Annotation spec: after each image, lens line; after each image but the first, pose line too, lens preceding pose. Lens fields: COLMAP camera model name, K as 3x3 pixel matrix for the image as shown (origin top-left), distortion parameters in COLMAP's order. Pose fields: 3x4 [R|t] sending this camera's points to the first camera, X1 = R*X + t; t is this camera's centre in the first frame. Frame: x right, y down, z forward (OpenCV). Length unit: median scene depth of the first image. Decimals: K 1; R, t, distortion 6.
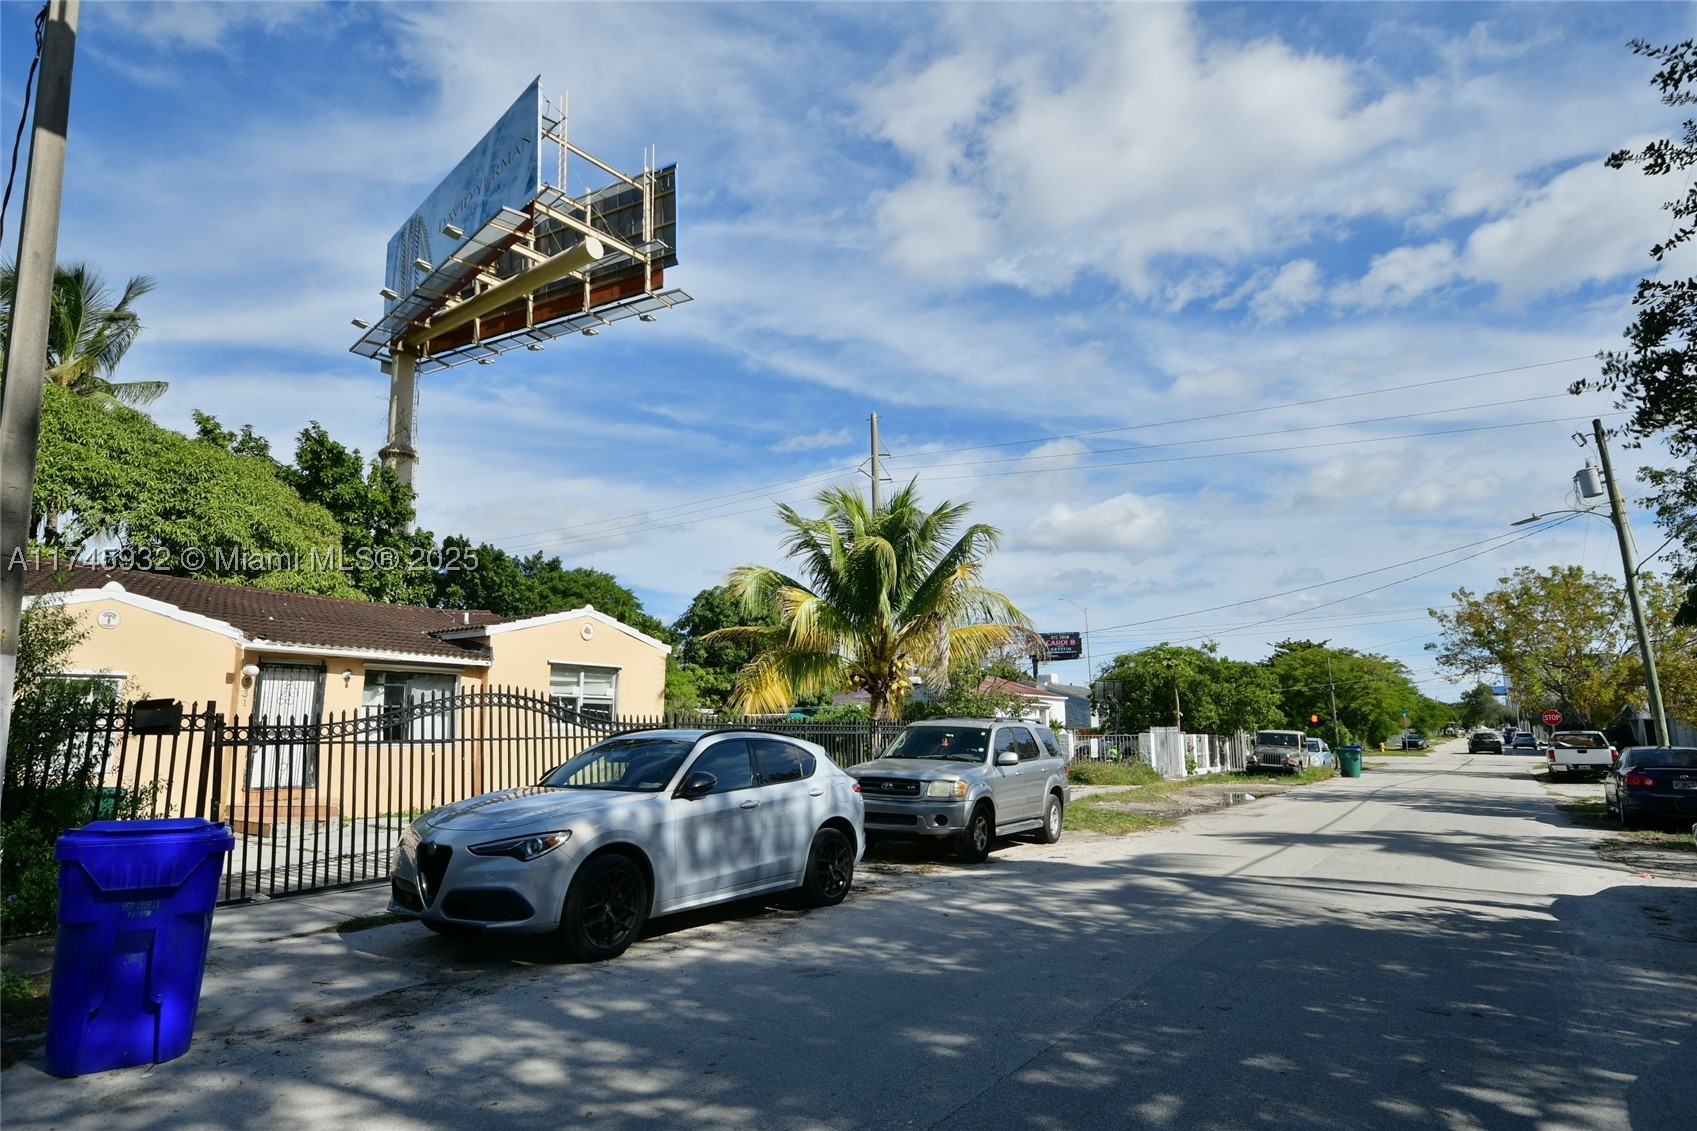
lens RADIAL K [[1000.7, 0, 885.4], [0, 1000.7, 582.7], [0, 0, 1]] dist [0.034964, 0.002309]
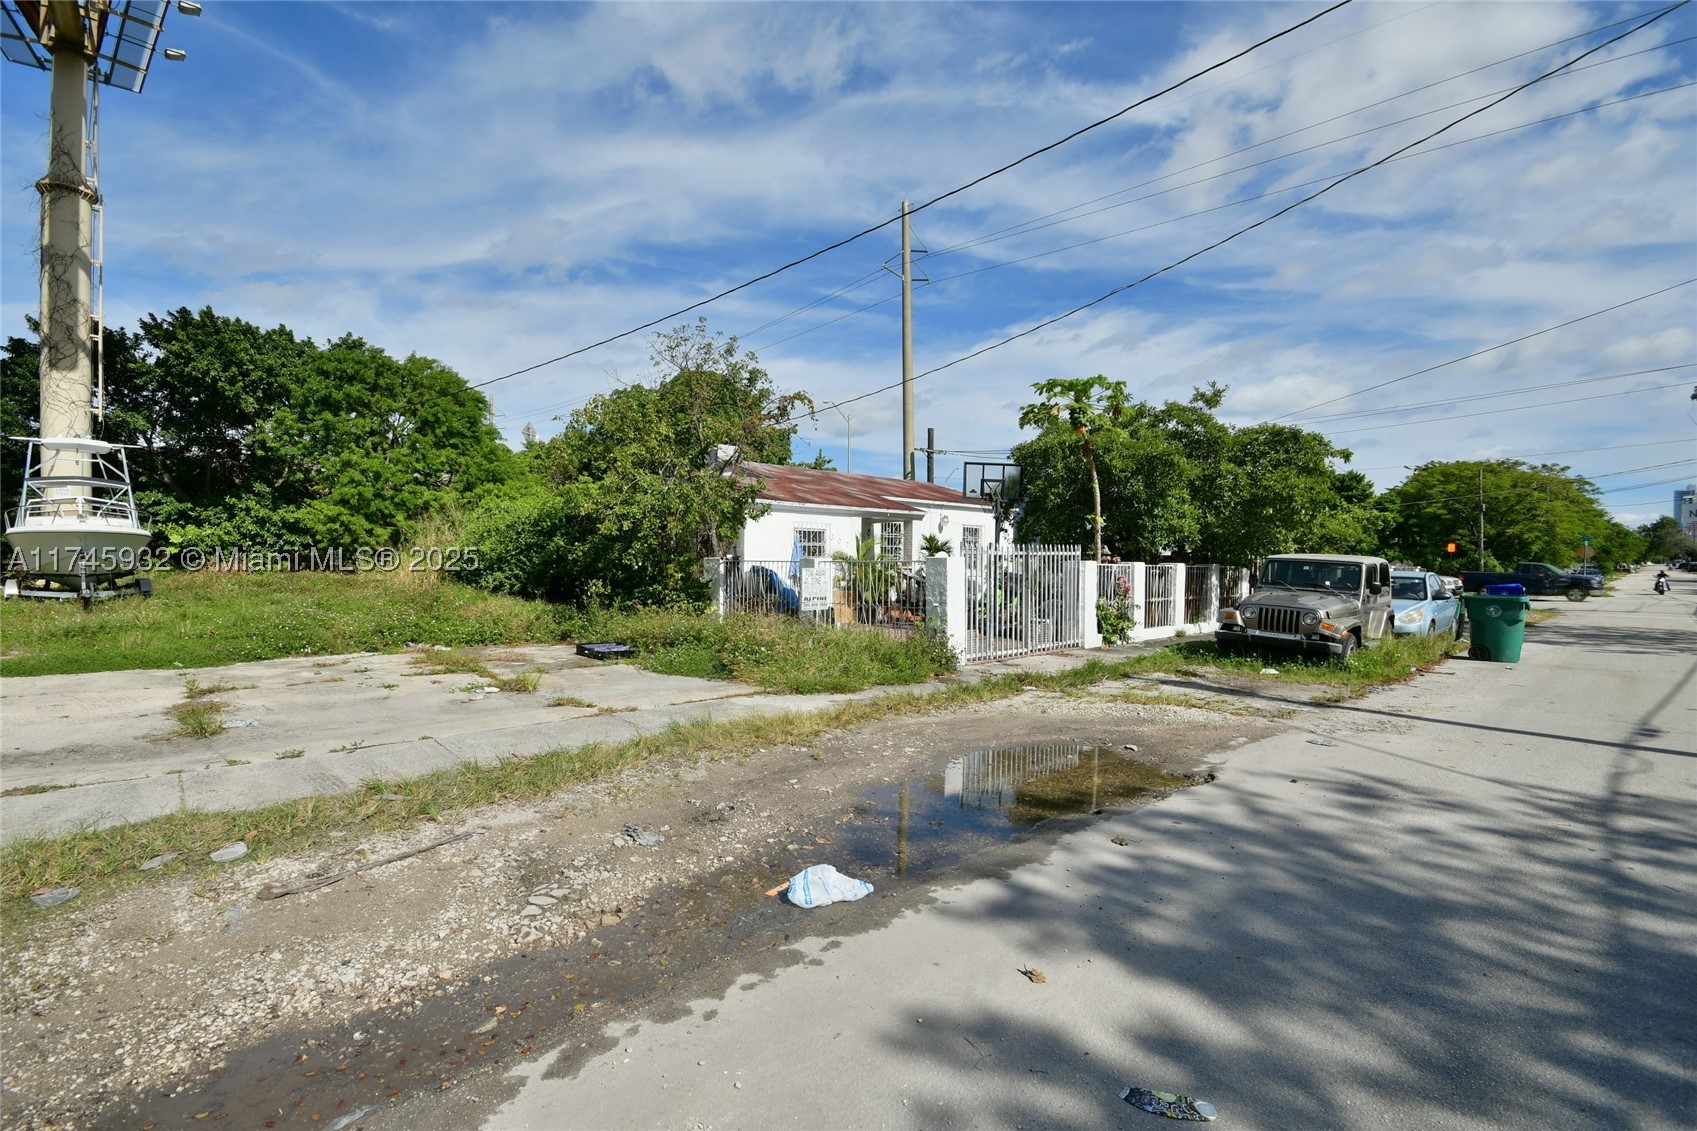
lens RADIAL K [[749.1, 0, 855.3], [0, 749.1, 571.0], [0, 0, 1]] dist [0.007086, -0.010264]
pose [[0.960490, 0.014570, -0.277932, 0.130844], [0.030026, 0.987375, 0.155526, 0.044239], [0.276689, -0.157726, 0.947927, 0.289973]]
